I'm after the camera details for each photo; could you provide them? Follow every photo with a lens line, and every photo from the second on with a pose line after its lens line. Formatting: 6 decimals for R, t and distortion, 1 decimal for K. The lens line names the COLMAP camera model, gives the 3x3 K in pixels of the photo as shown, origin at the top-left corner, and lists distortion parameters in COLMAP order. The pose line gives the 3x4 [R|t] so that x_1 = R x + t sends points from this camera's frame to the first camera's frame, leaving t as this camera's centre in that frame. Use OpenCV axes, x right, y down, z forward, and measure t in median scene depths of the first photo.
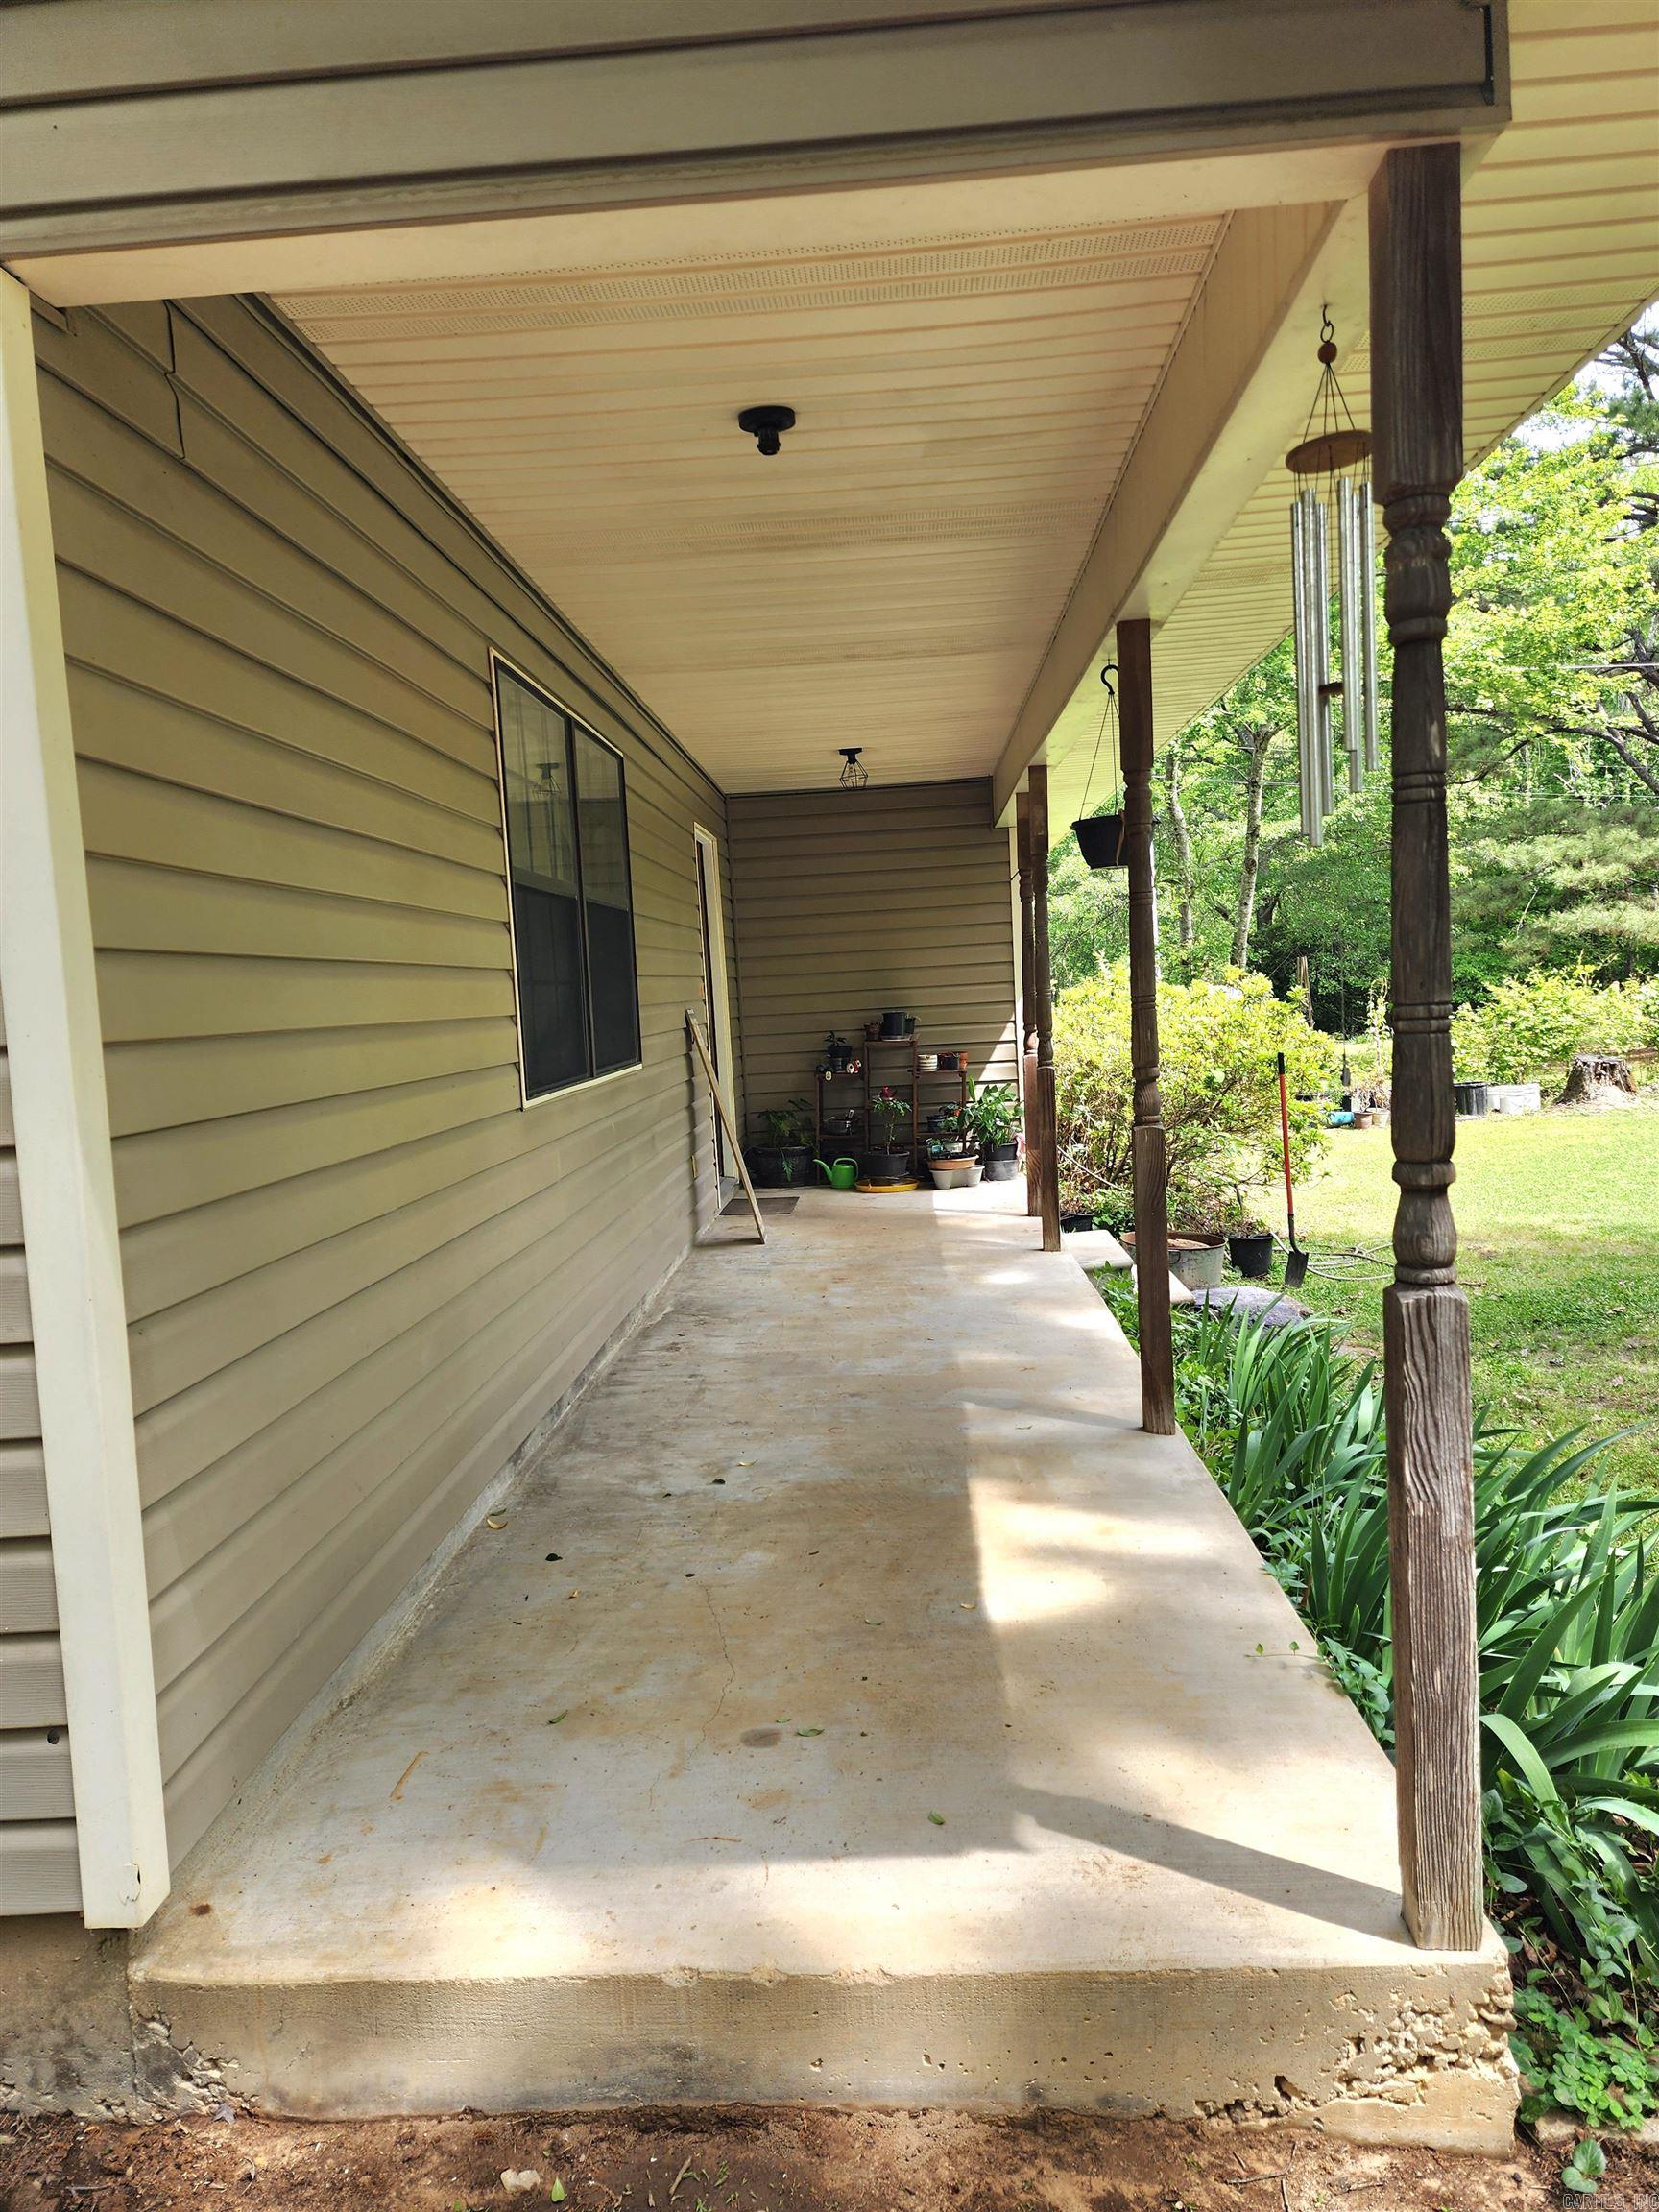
lens RADIAL K [[1466.6, 0, 825.5], [0, 1466.6, 1104.0], [0, 0, 1]] dist [0.018585, -0.012705]
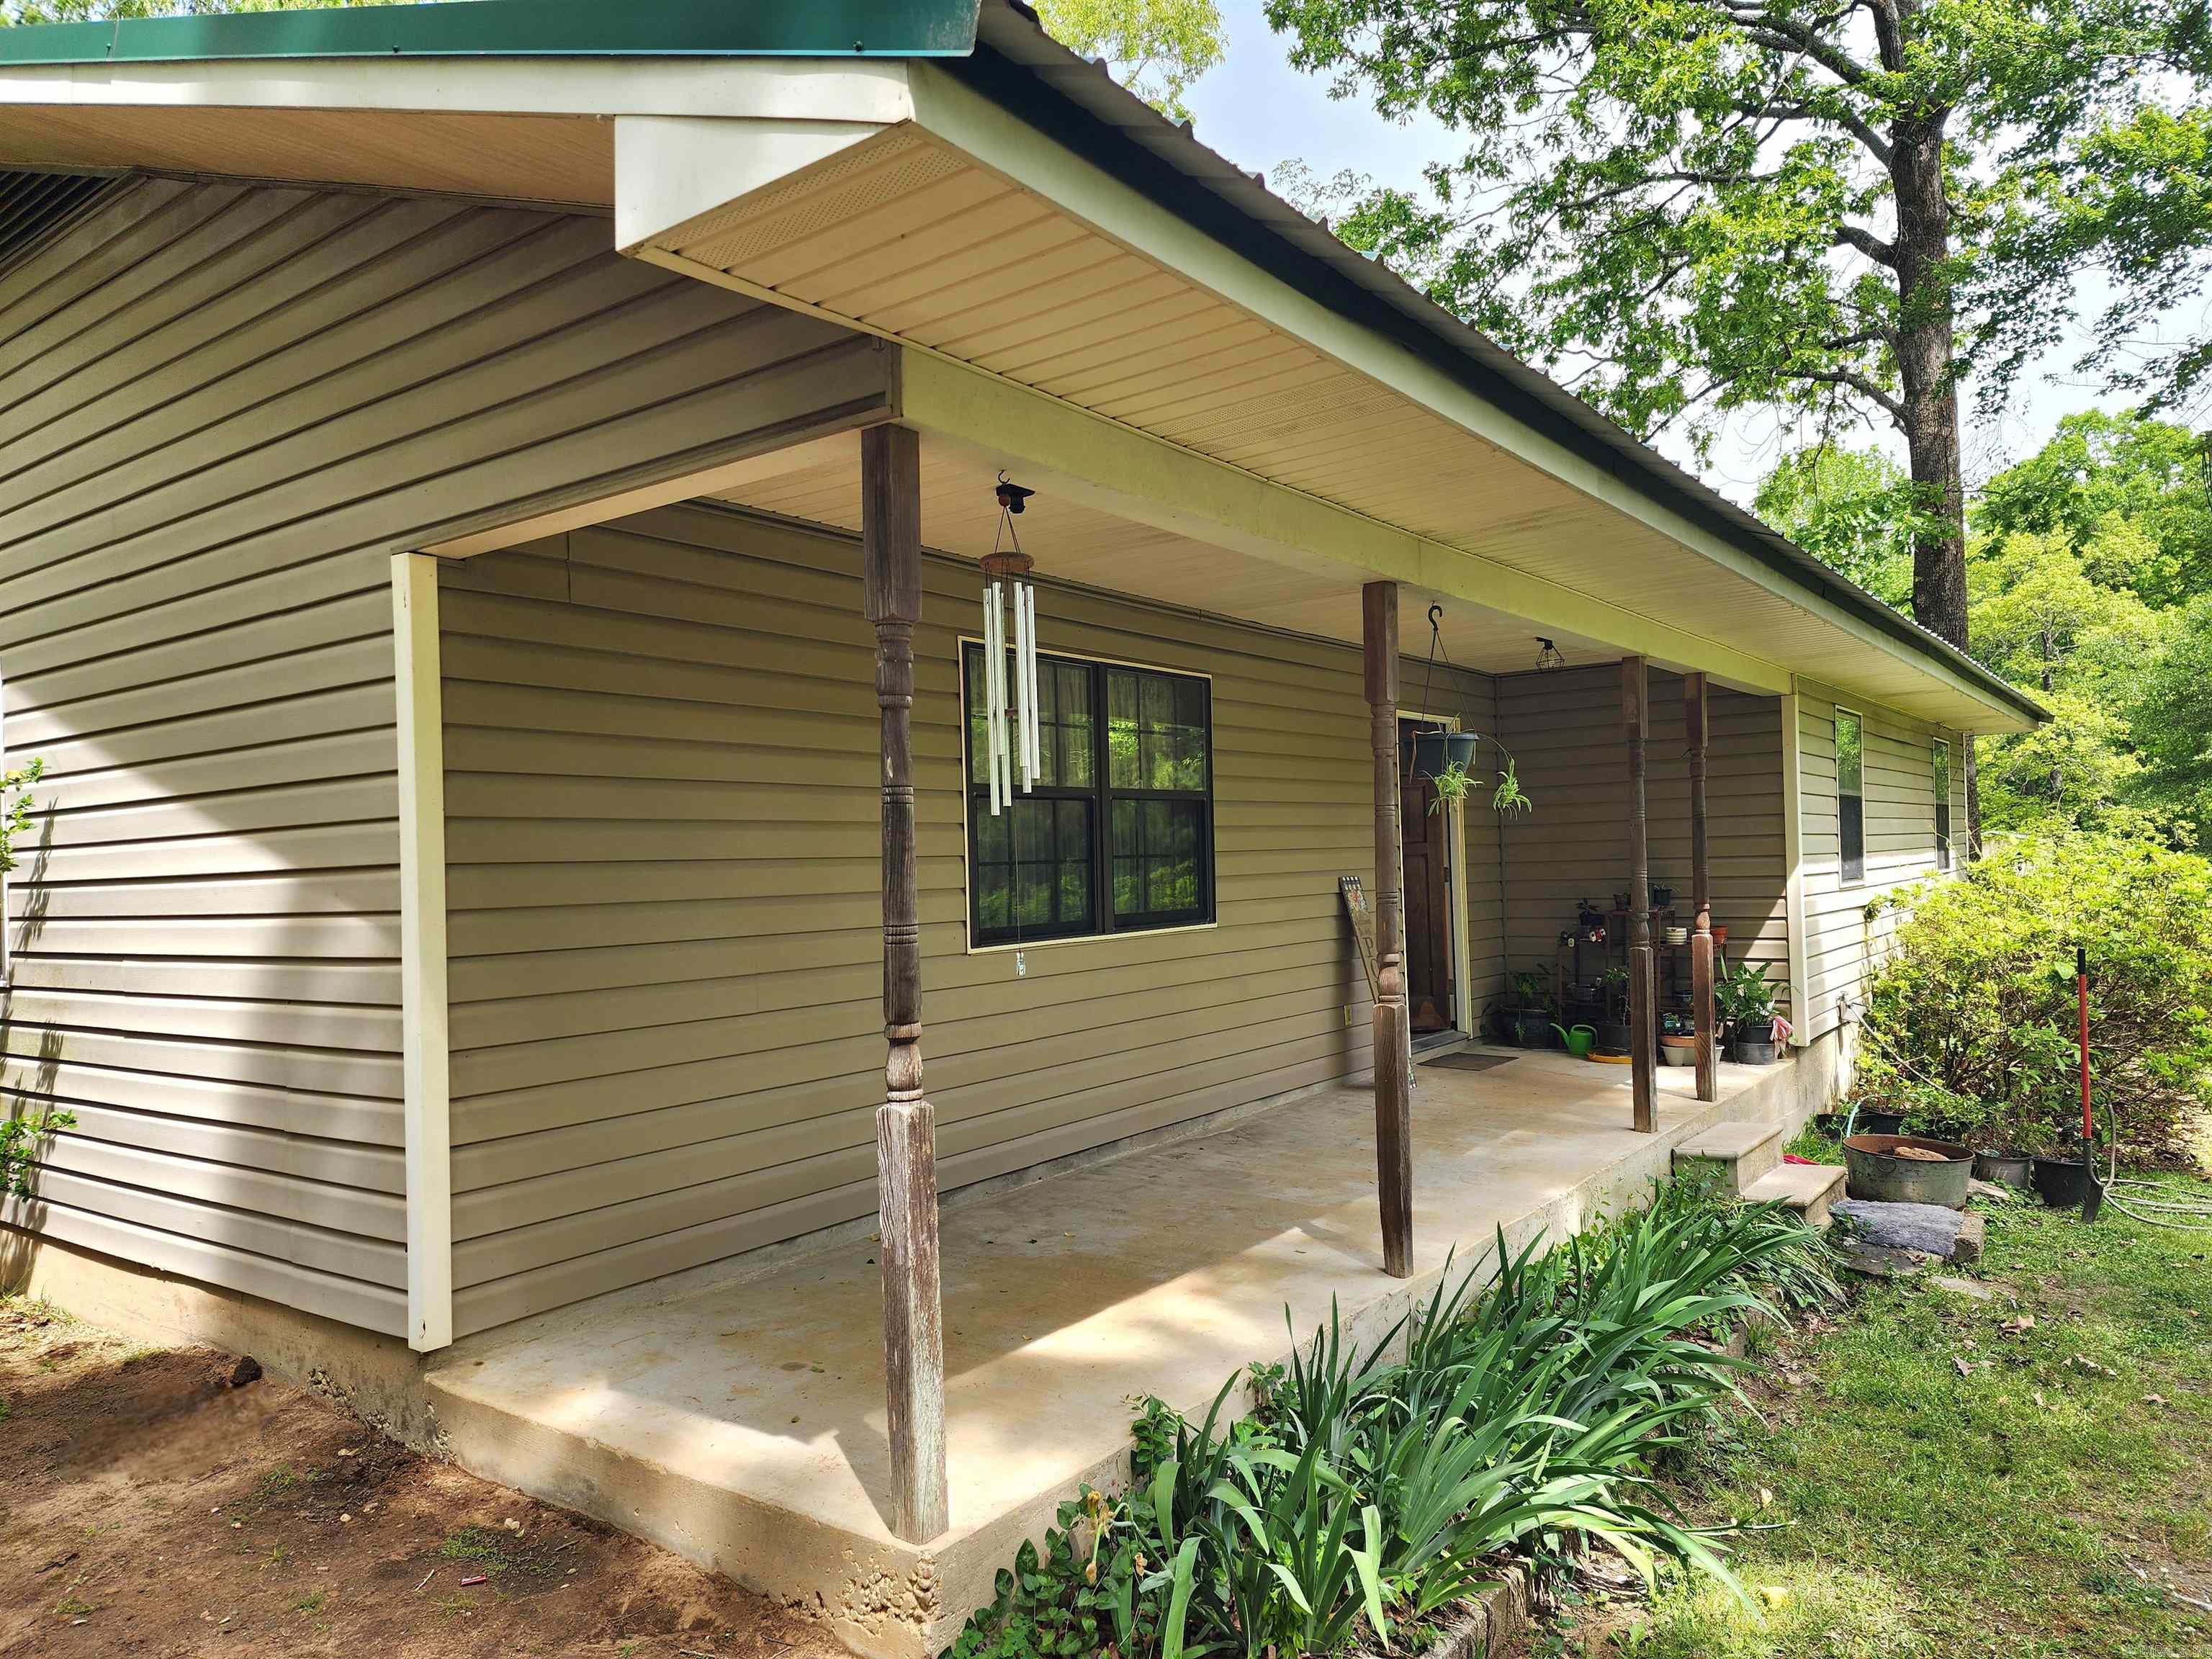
lens RADIAL K [[1466.6, 0, 1126.2], [0, 1466.6, 838.8], [0, 0, 1]] dist [0.018585, -0.012705]
pose [[0.843572, 0.027139, -0.536329, 0.926535], [-0.064549, 0.996605, -0.051098, -0.061241], [0.533122, 0.077724, 0.842461, -0.149363]]
